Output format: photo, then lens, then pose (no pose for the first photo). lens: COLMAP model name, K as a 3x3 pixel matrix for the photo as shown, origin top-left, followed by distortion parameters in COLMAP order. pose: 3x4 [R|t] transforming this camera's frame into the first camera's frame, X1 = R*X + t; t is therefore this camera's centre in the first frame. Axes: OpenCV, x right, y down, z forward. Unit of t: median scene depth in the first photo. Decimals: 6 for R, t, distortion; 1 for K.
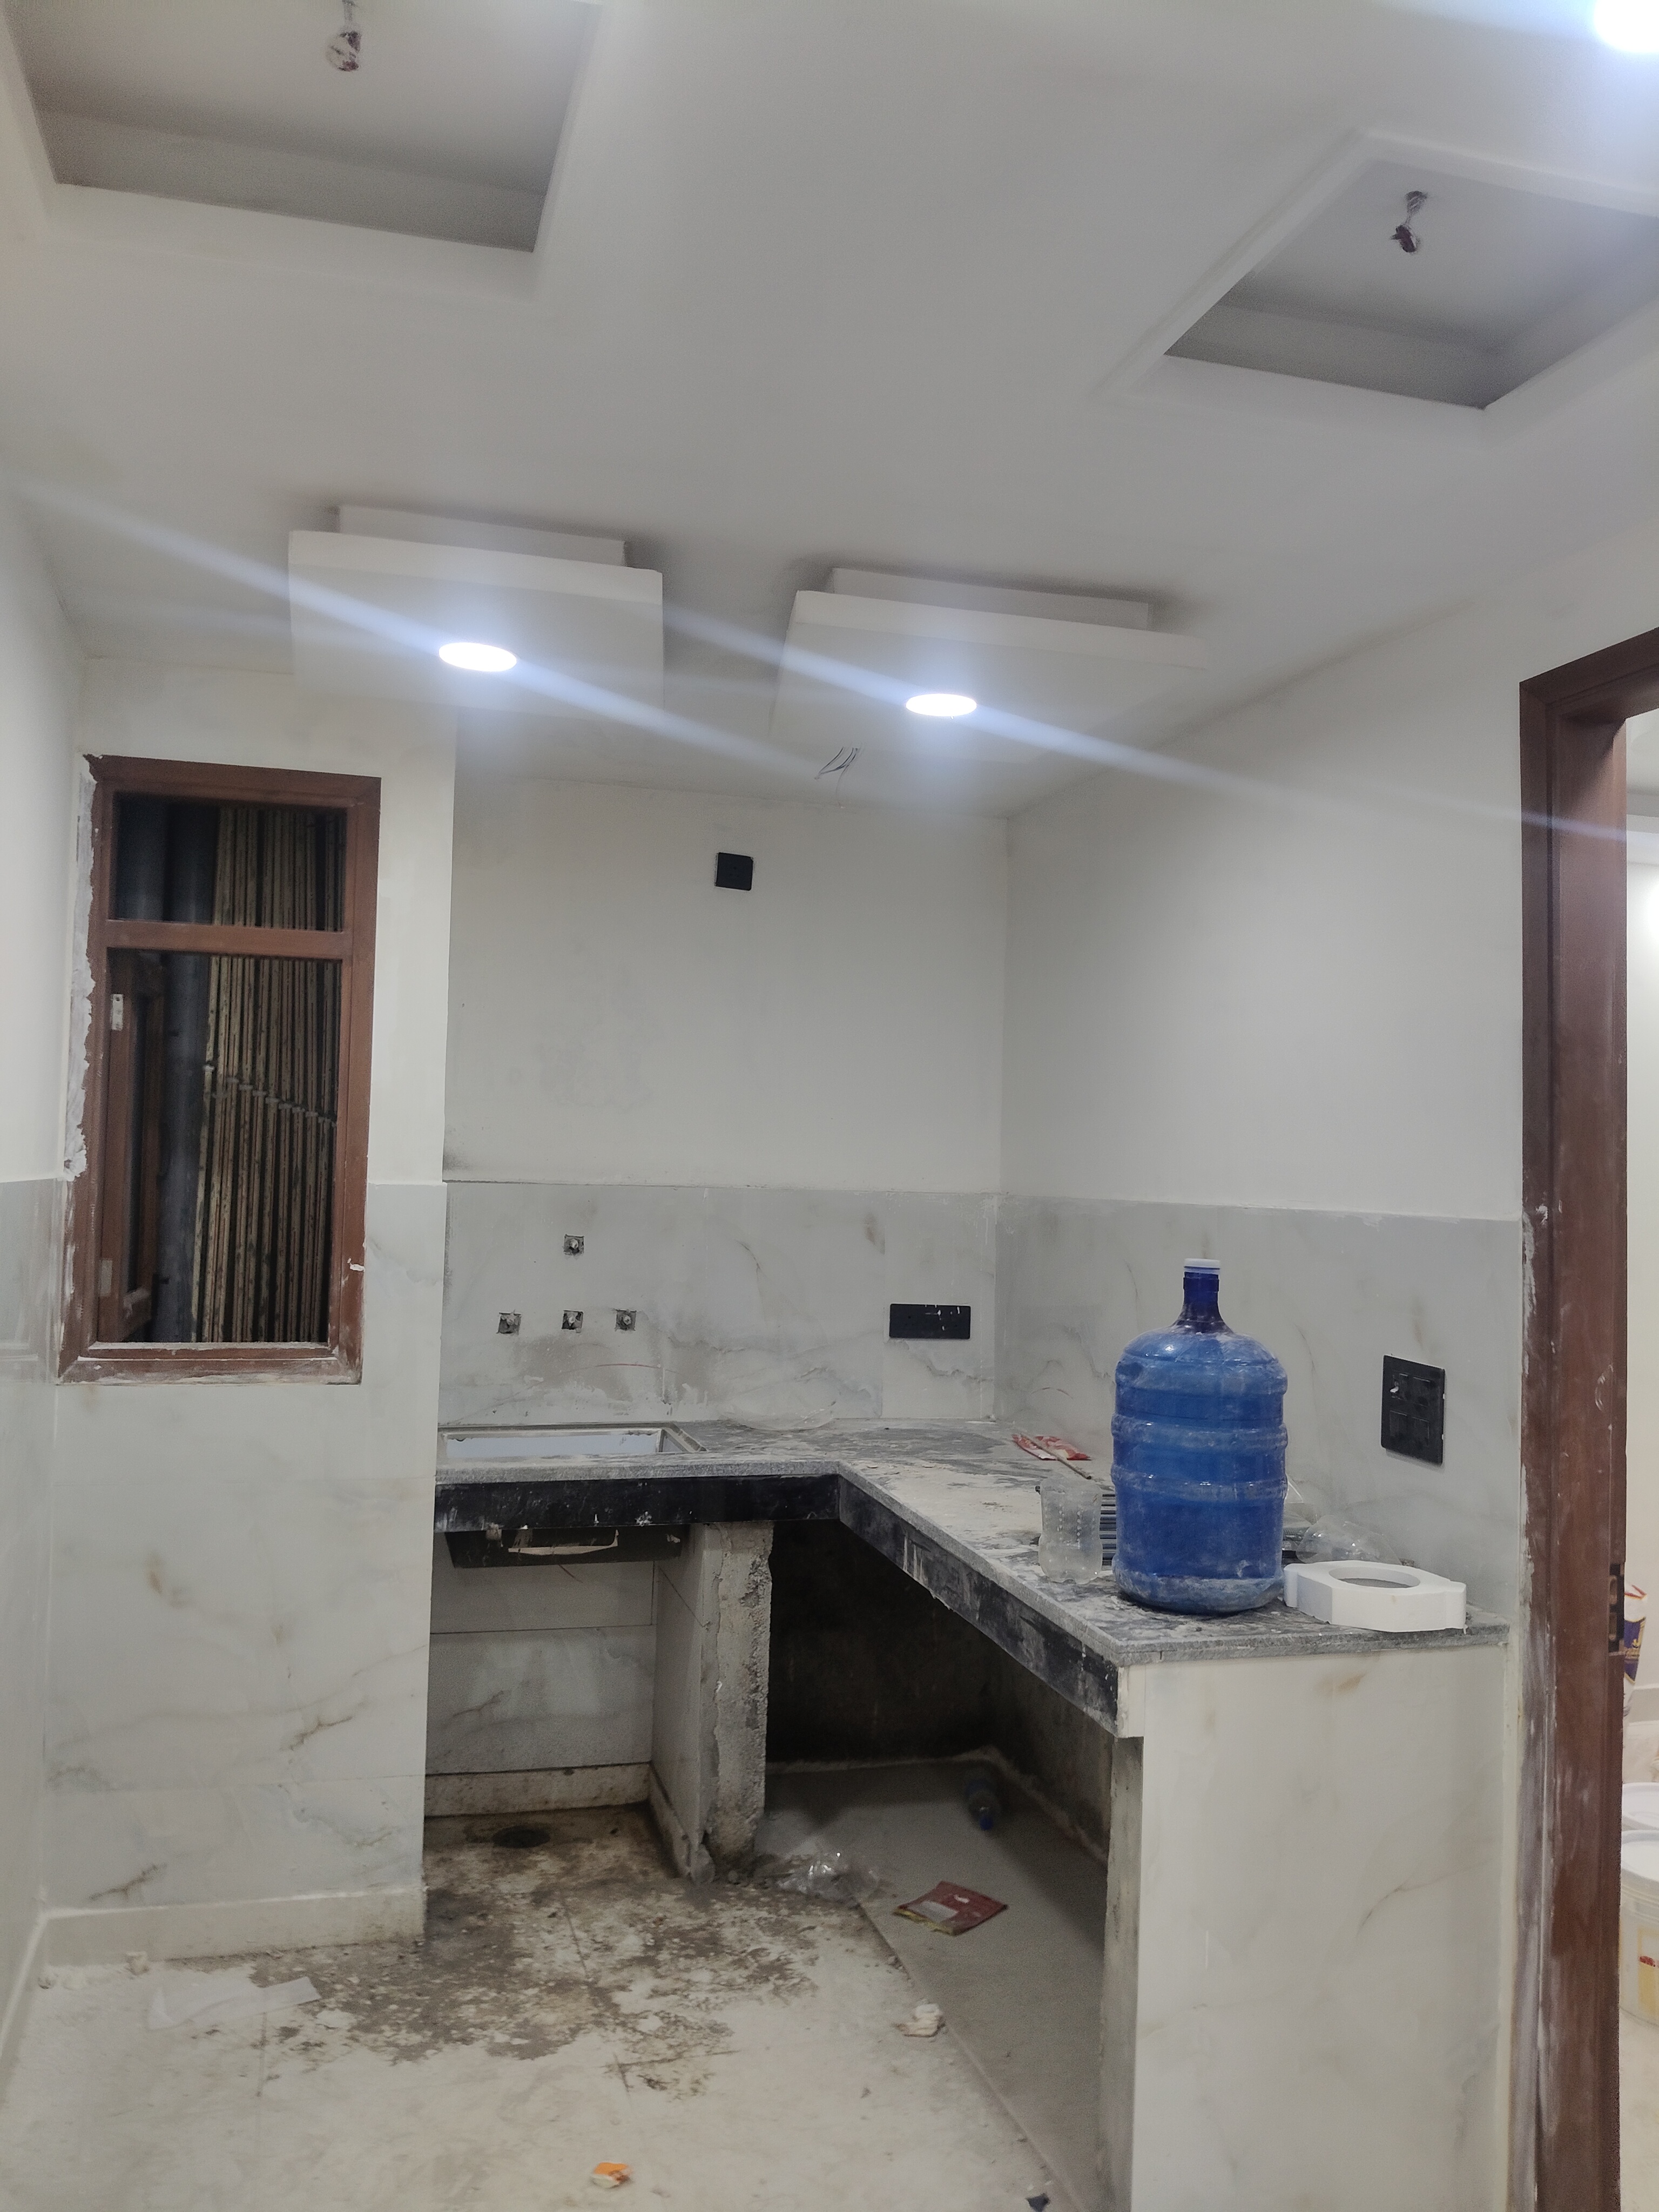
lens RADIAL K [[1704.6, 0, 825.3], [0, 1704.6, 1096.2], [0, 0, 1]] dist [0.069338, -0.131905]
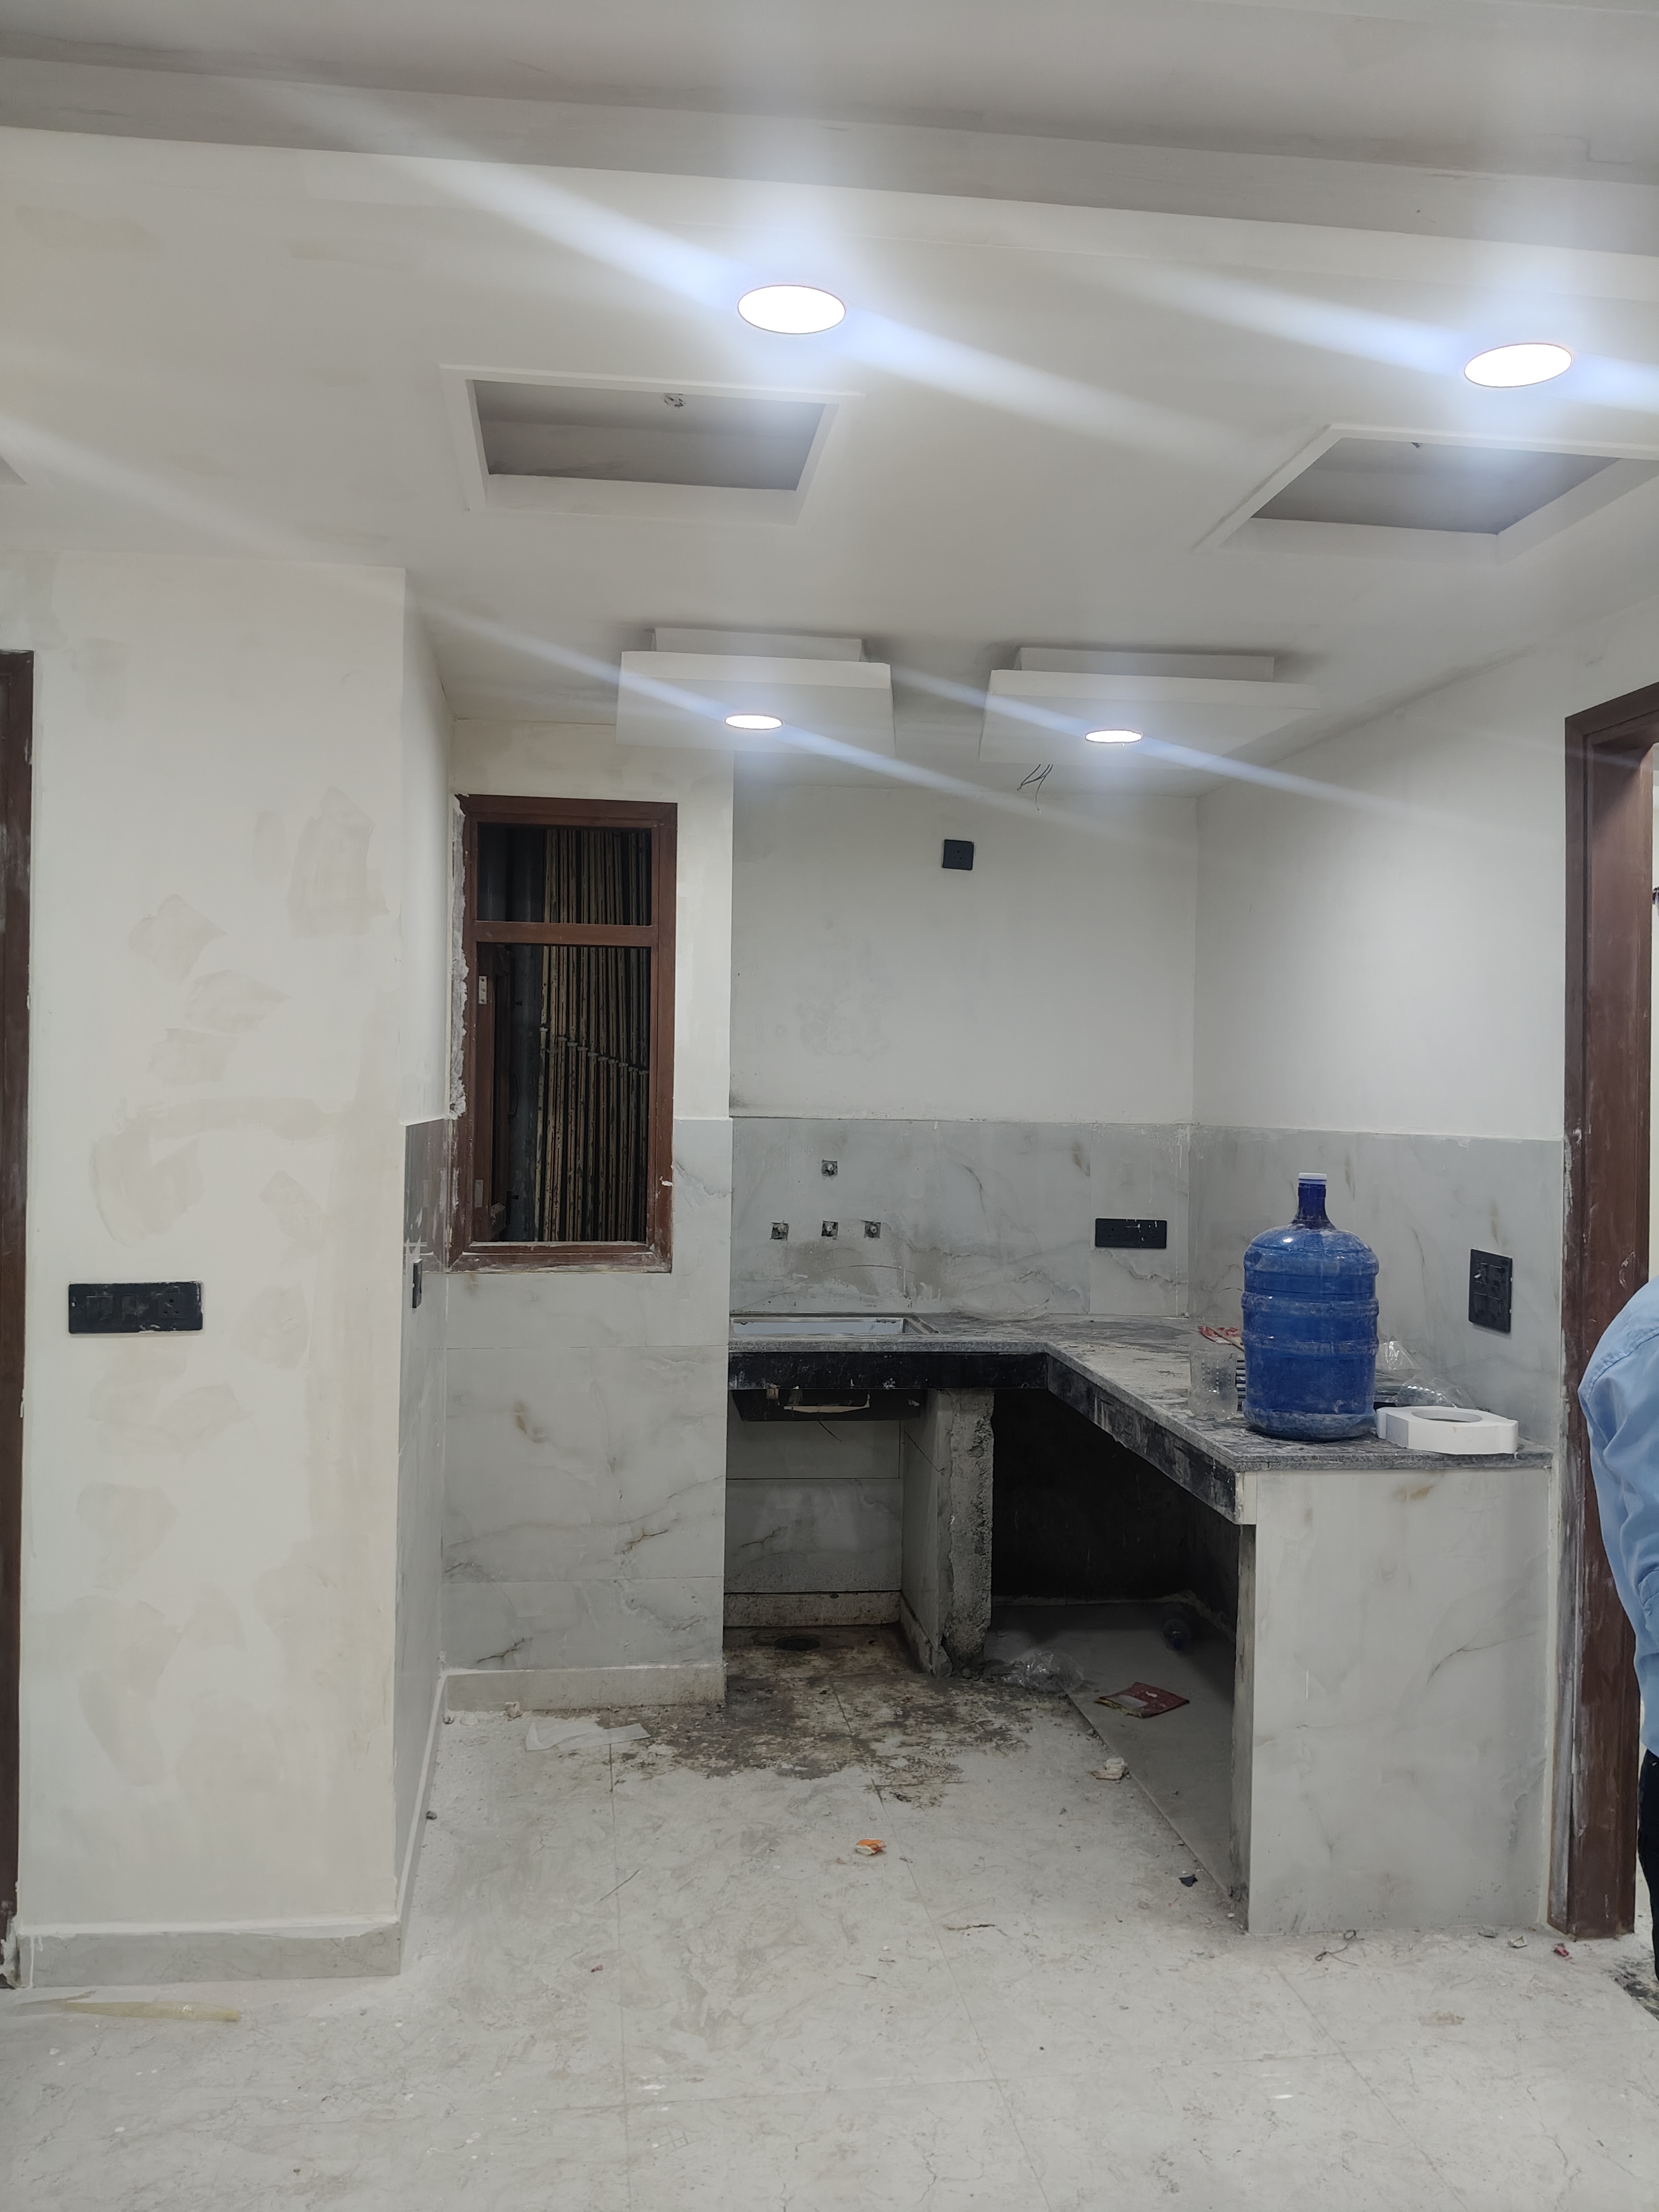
lens RADIAL K [[1737.9, 0, 849.5], [0, 1737.9, 1096.0], [0, 0, 1]] dist [0.140033, -0.305722]
pose [[0.991091, -0.010476, -0.132775, 0.041772], [0.015666, 0.999151, 0.038112, -0.015407], [0.132263, -0.039852, 0.990413, -0.295524]]
